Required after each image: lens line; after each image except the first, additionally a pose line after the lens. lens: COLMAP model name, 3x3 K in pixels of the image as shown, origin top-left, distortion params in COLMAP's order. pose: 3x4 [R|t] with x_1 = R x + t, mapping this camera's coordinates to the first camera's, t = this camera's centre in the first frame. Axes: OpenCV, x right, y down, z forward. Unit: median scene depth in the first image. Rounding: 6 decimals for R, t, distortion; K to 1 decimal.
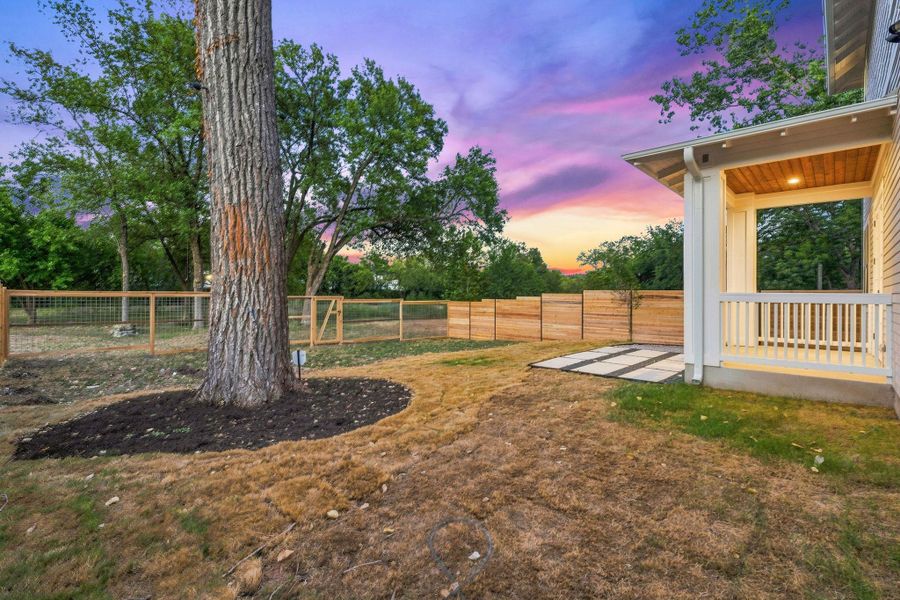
lens RADIAL K [[401.8, 0, 448.1], [0, 401.8, 299.9], [0, 0, 1]] dist [-0.008629, 0.001022]
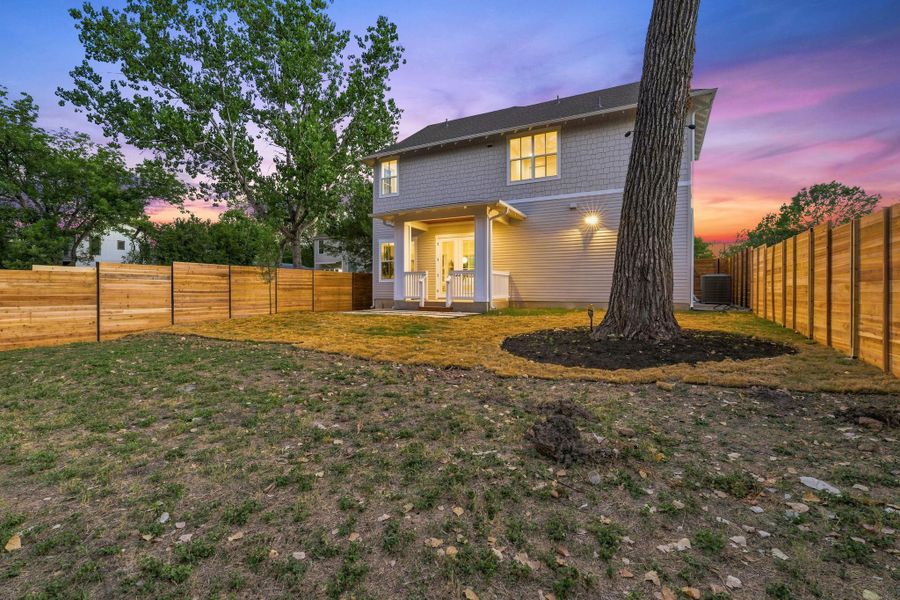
lens RADIAL K [[401.8, 0, 448.2], [0, 401.8, 295.9], [0, 0, 1]] dist [-0.008629, 0.001022]
pose [[-0.294116, -0.015084, 0.955651, -0.476361], [0.014138, 0.999697, 0.020131, 0.029116], [-0.955665, 0.019432, -0.293813, 0.602779]]
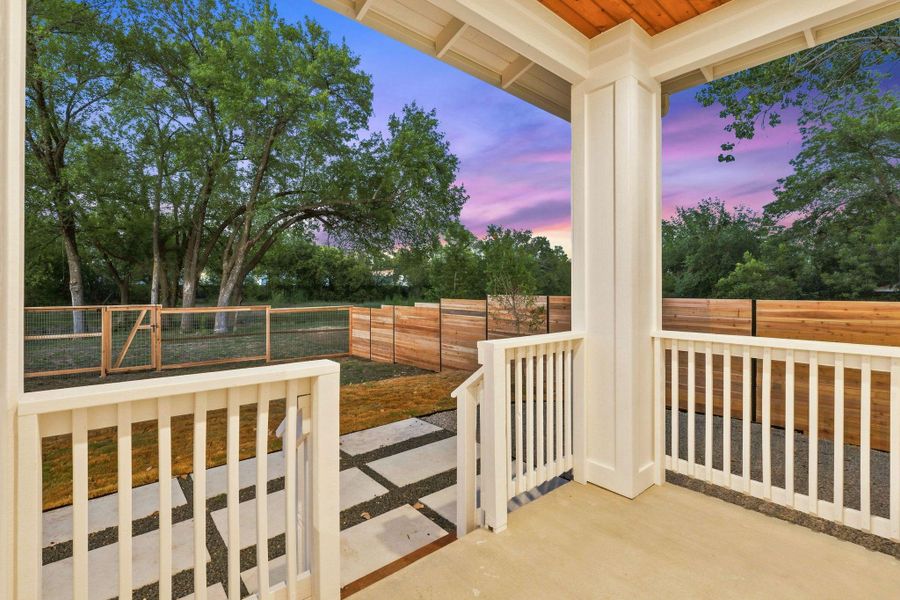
lens RADIAL K [[401.8, 0, 462.2], [0, 401.8, 285.5], [0, 0, 1]] dist [-0.008629, 0.001022]
pose [[0.995599, -0.008315, -0.093343, 0.302628], [0.006504, 0.999785, -0.019688, -0.021833], [0.093486, 0.018994, 0.995439, 0.305180]]
